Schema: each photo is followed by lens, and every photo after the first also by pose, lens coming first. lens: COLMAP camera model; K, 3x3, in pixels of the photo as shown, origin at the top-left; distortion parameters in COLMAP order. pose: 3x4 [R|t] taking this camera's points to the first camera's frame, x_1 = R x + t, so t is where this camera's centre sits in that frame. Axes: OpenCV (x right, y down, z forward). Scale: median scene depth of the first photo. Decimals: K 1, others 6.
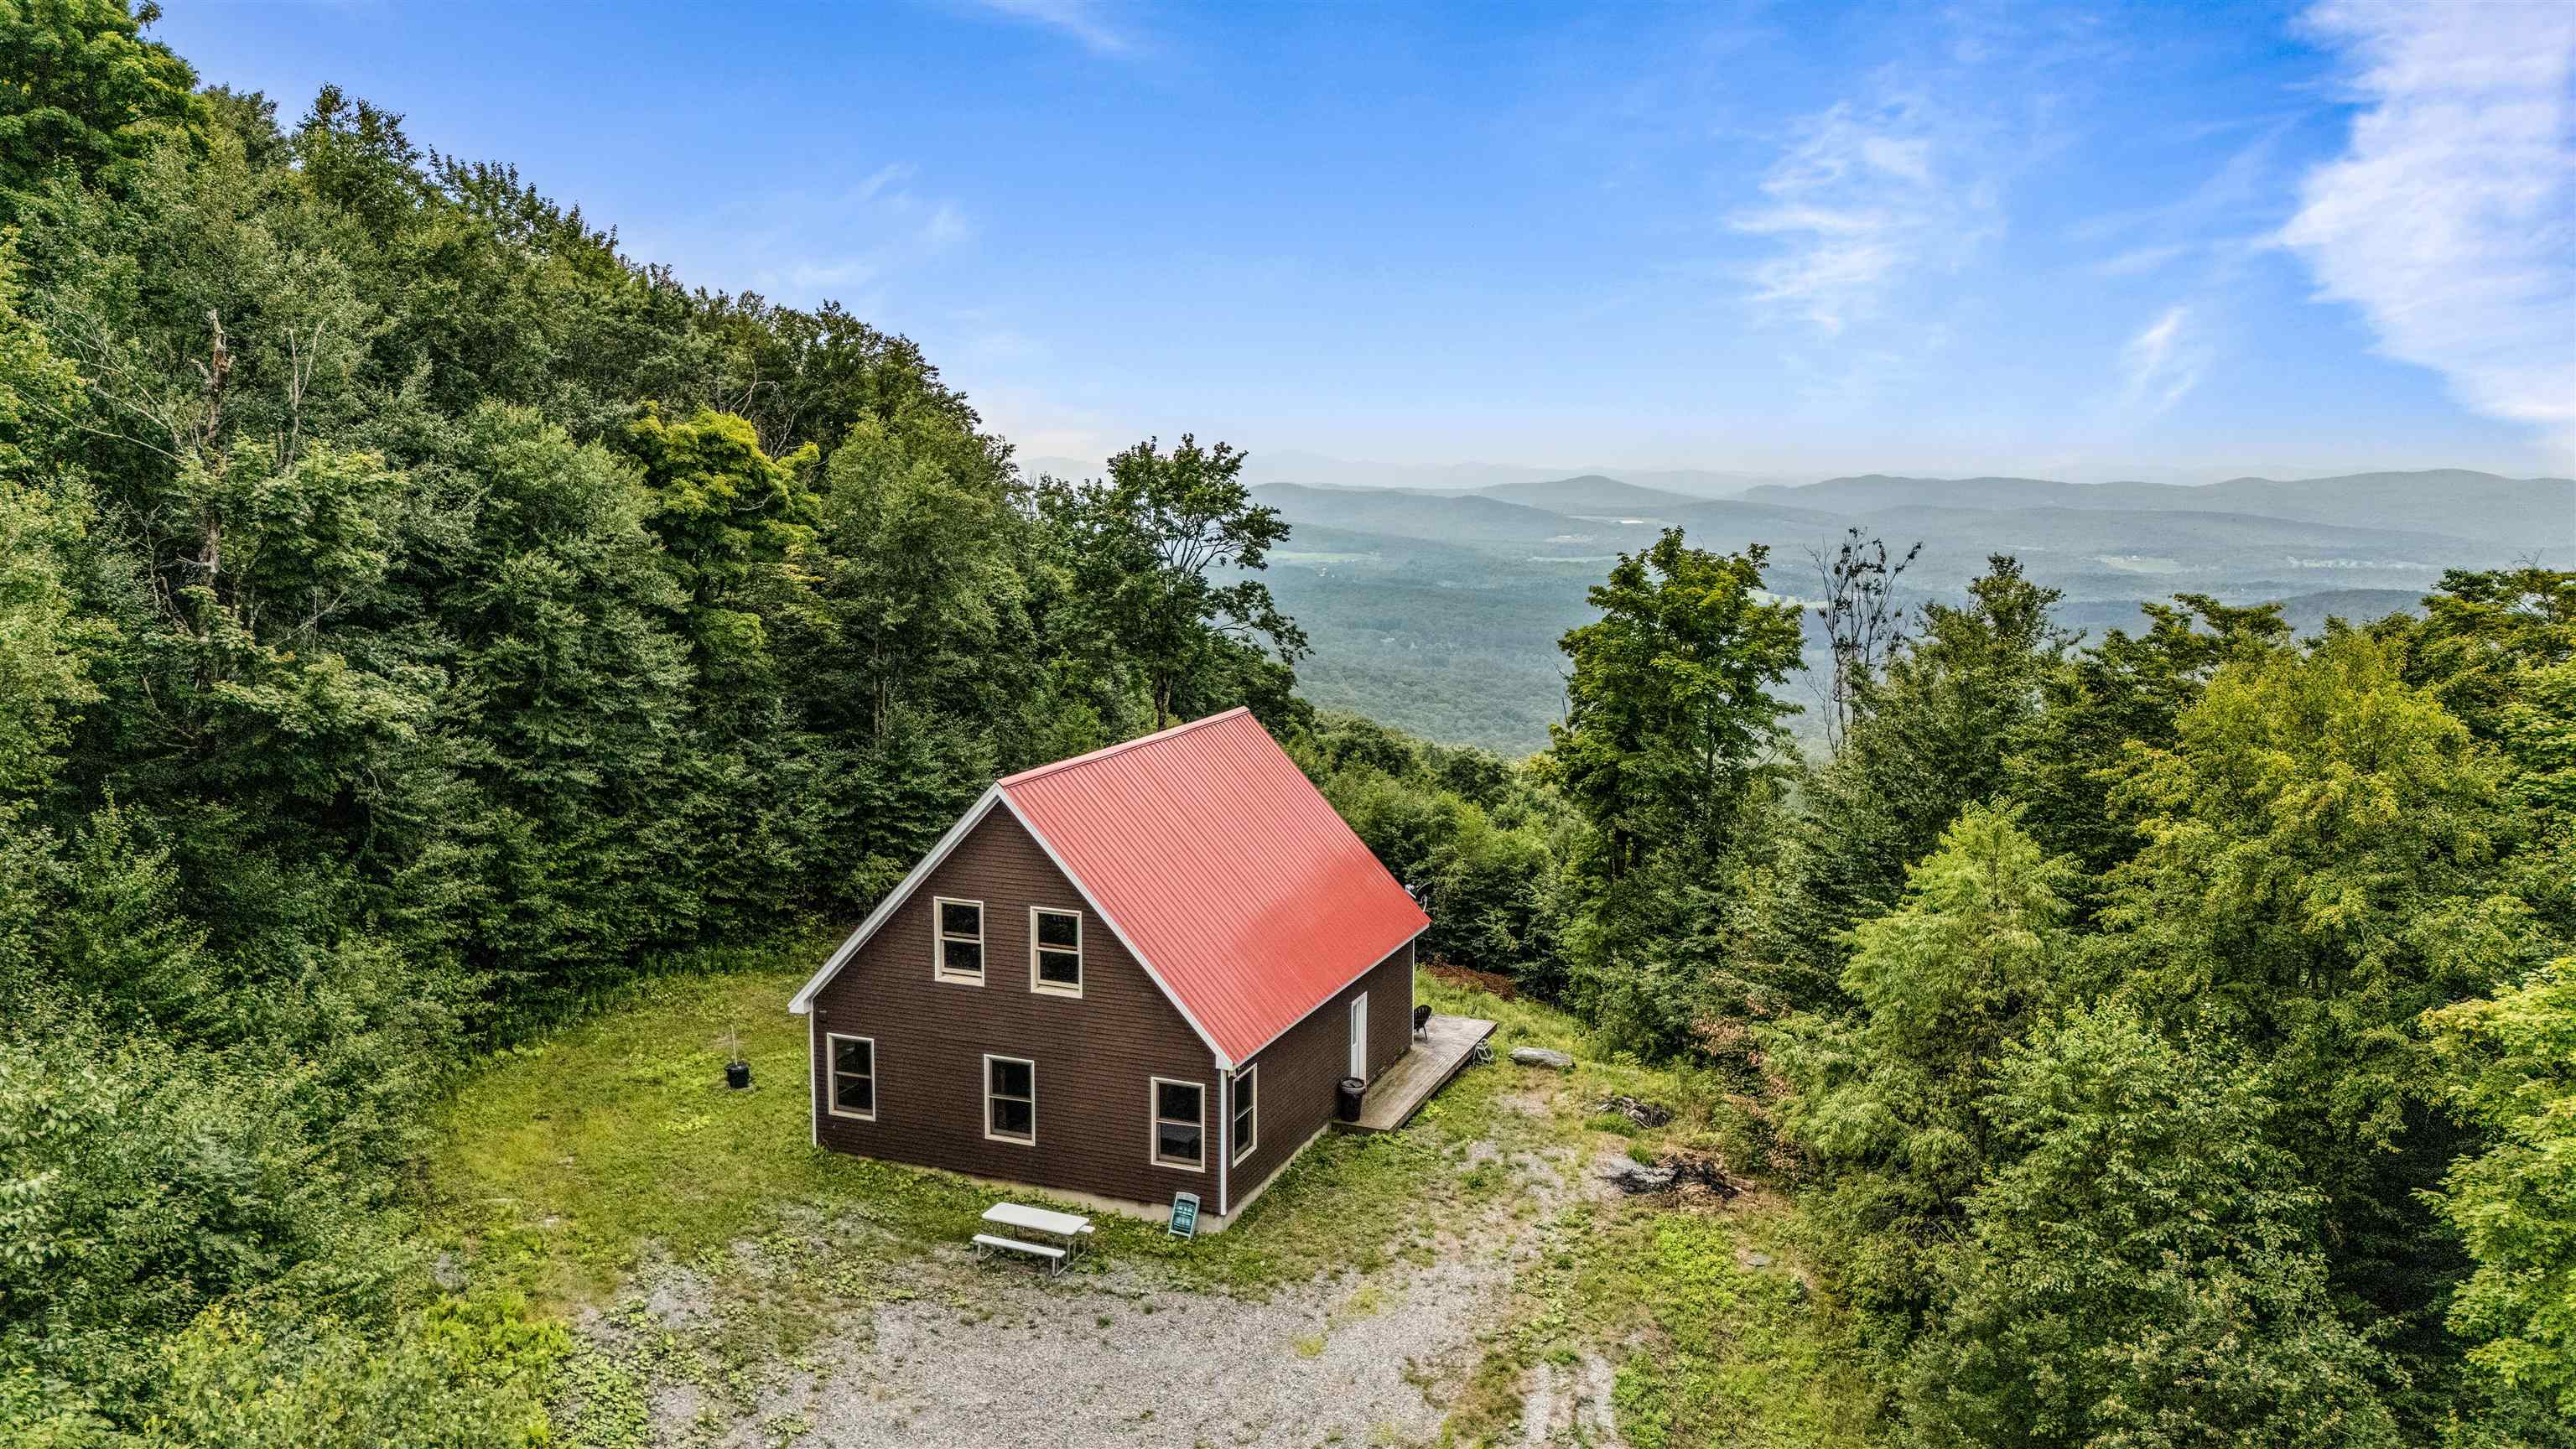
lens RADIAL K [[1910.6, 0, 1288.0], [0, 1910.6, 724.5], [0, 0, 1]] dist [0.035763, -0.008862]
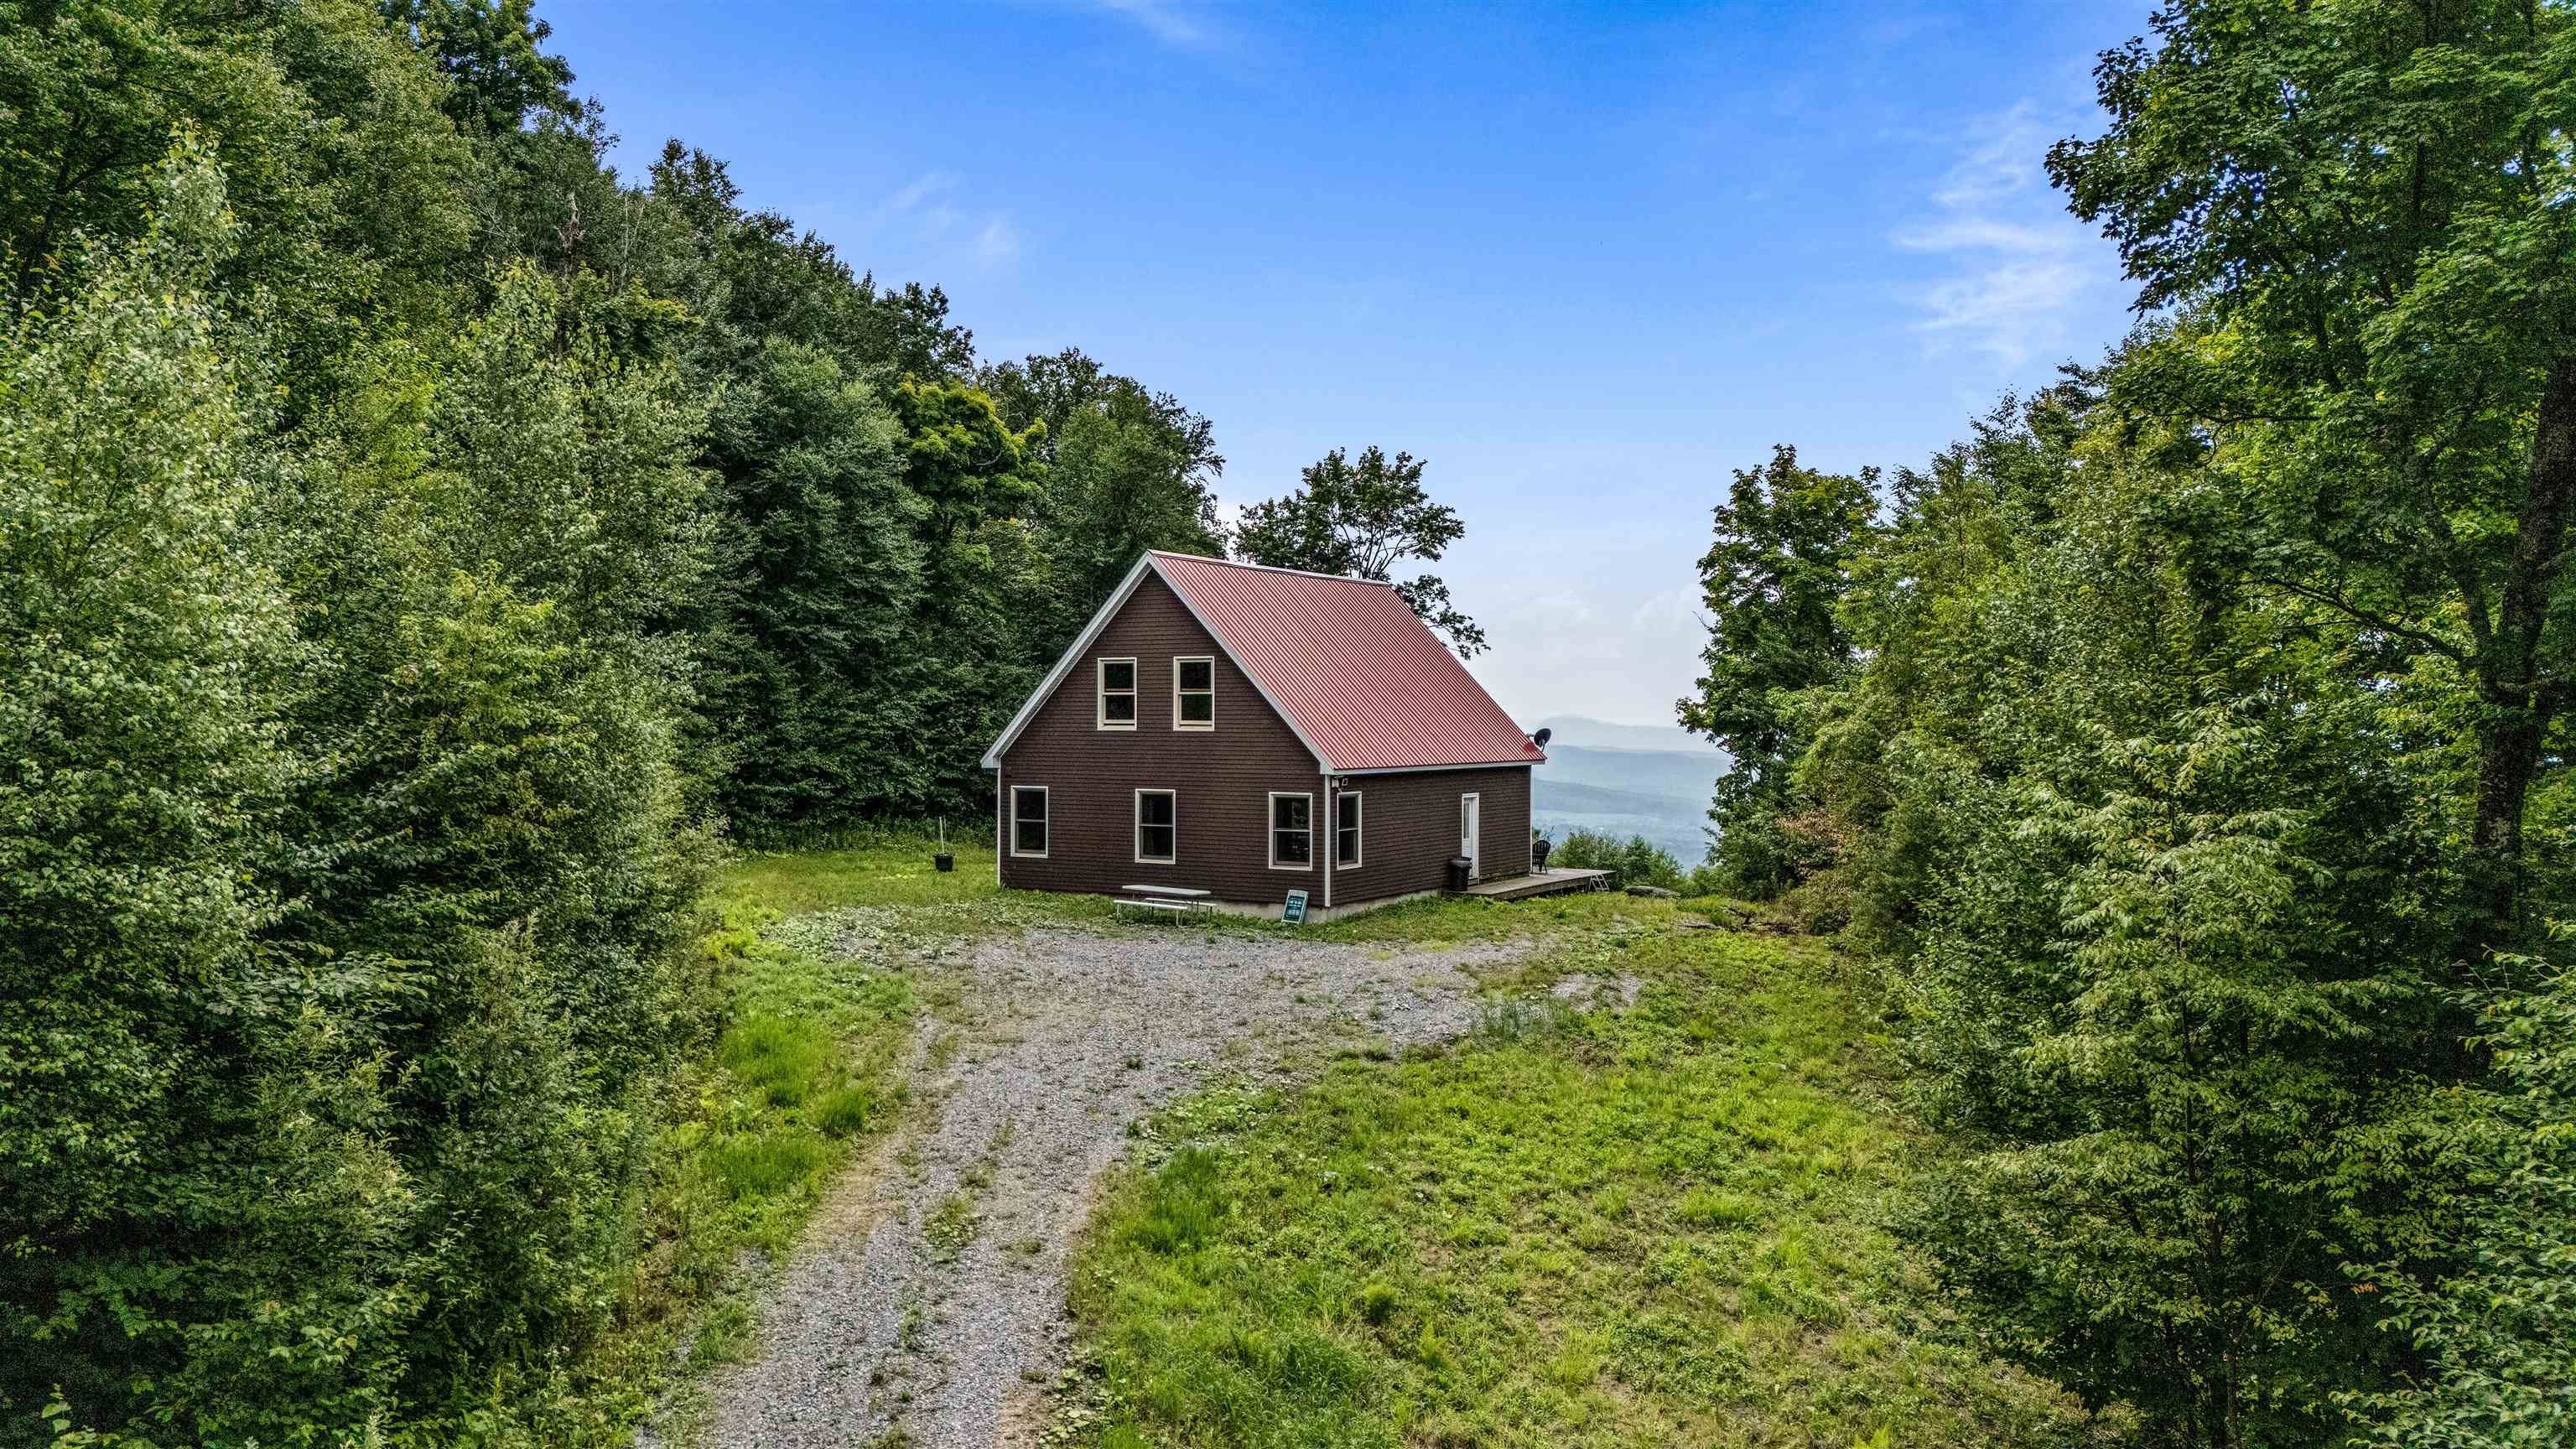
lens RADIAL K [[1889.3, 0, 1288.0], [0, 1889.3, 724.5], [0, 0, 1]] dist [0.073932, -0.079623]
pose [[0.989391, -0.002940, -0.145246, 0.088735], [-0.016921, 0.990657, -0.135322, 0.242712], [0.144287, 0.136344, 0.980098, -0.120420]]
